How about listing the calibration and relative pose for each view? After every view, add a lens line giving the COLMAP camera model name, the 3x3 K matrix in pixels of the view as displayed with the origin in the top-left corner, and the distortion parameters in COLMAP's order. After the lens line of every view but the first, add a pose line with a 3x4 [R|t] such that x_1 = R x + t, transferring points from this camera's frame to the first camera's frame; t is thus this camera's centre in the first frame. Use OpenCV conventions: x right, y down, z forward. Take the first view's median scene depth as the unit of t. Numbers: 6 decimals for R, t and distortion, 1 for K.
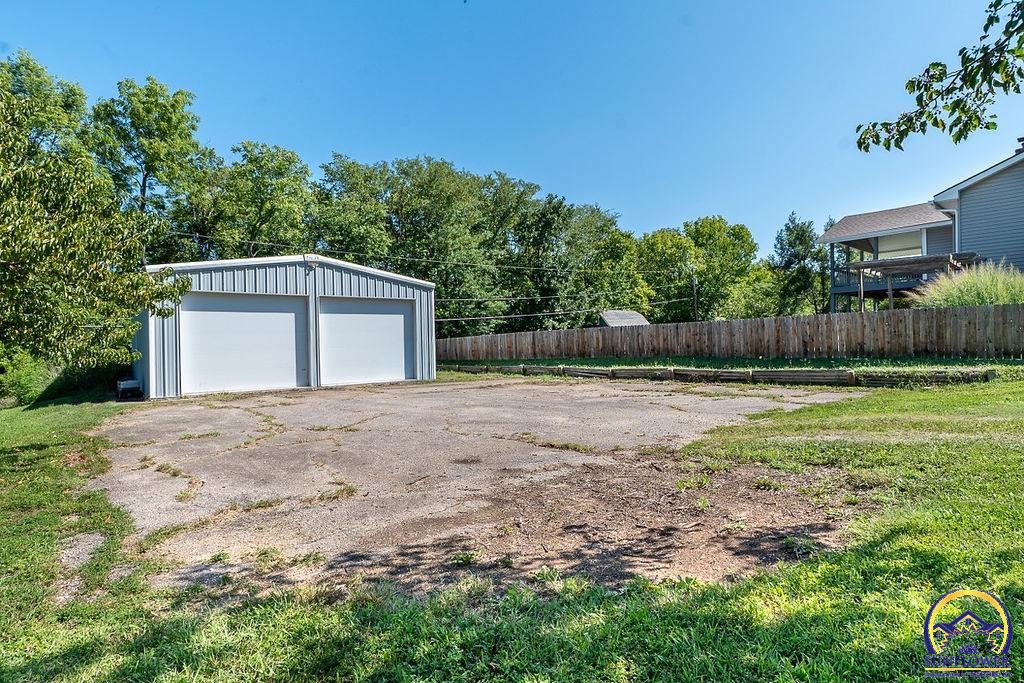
lens RADIAL K [[540.6, 0, 512.0], [0, 540.6, 341.5], [0, 0, 1]] dist [-0.016691, 0.000145]
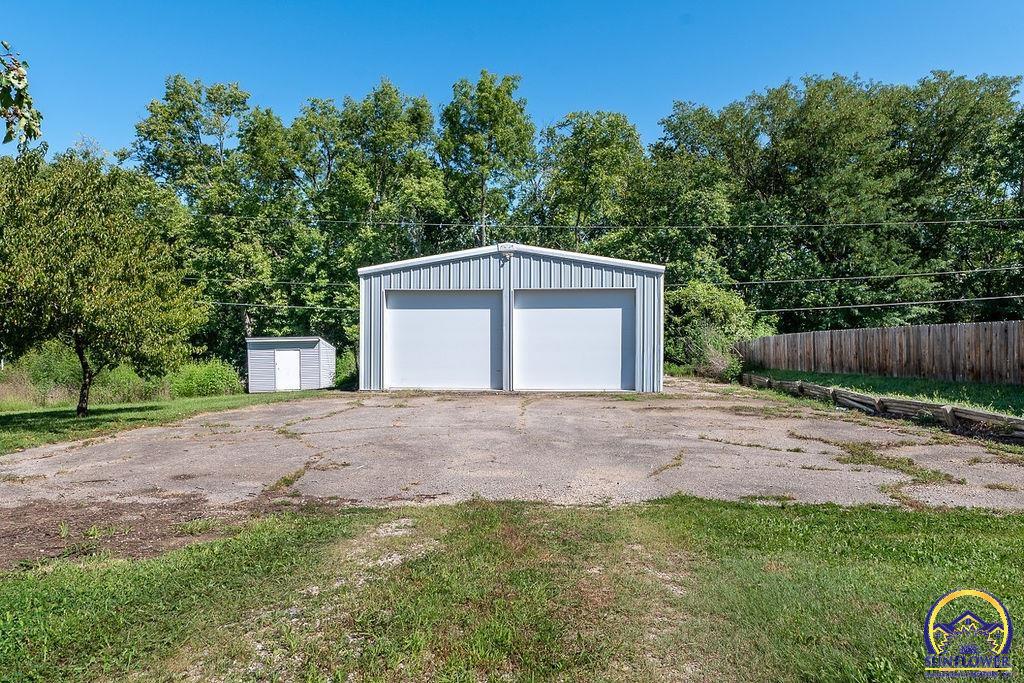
lens RADIAL K [[683.8, 0, 512.0], [0, 683.8, 341.5], [0, 0, 1]] dist [-0.003122, -0.005753]
pose [[0.704963, 0.024984, -0.708804, 0.391364], [-0.014019, 0.999675, 0.021294, -0.019361], [0.709105, -0.005075, 0.705084, 0.176074]]
